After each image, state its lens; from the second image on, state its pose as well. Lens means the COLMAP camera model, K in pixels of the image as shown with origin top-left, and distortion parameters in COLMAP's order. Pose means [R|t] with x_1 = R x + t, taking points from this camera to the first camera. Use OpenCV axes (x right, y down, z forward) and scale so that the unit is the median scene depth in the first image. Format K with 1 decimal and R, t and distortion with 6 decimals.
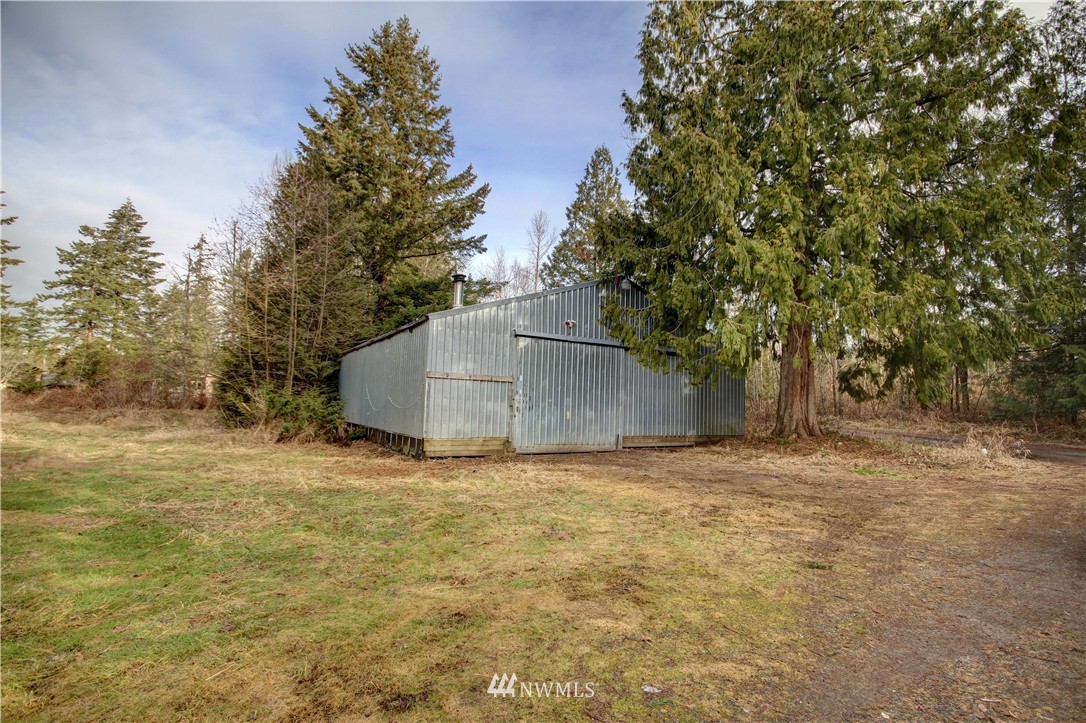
lens RADIAL K [[503.1, 0, 554.4], [0, 503.1, 364.1], [0, 0, 1]] dist [0.014146, -0.016987]
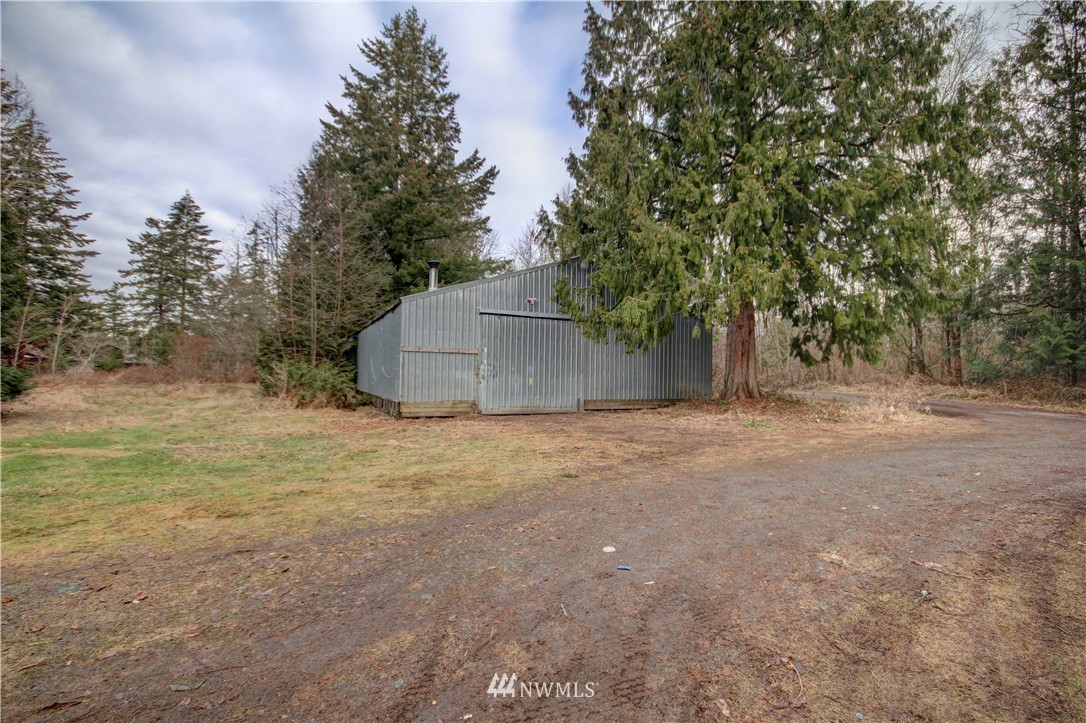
lens RADIAL K [[503.1, 0, 554.4], [0, 503.1, 364.1], [0, 0, 1]] dist [0.014146, -0.016987]
pose [[0.995428, -0.016005, -0.094162, 0.089206], [0.021361, 0.998194, 0.056154, -0.000936], [0.093093, -0.057909, 0.993972, -0.063212]]
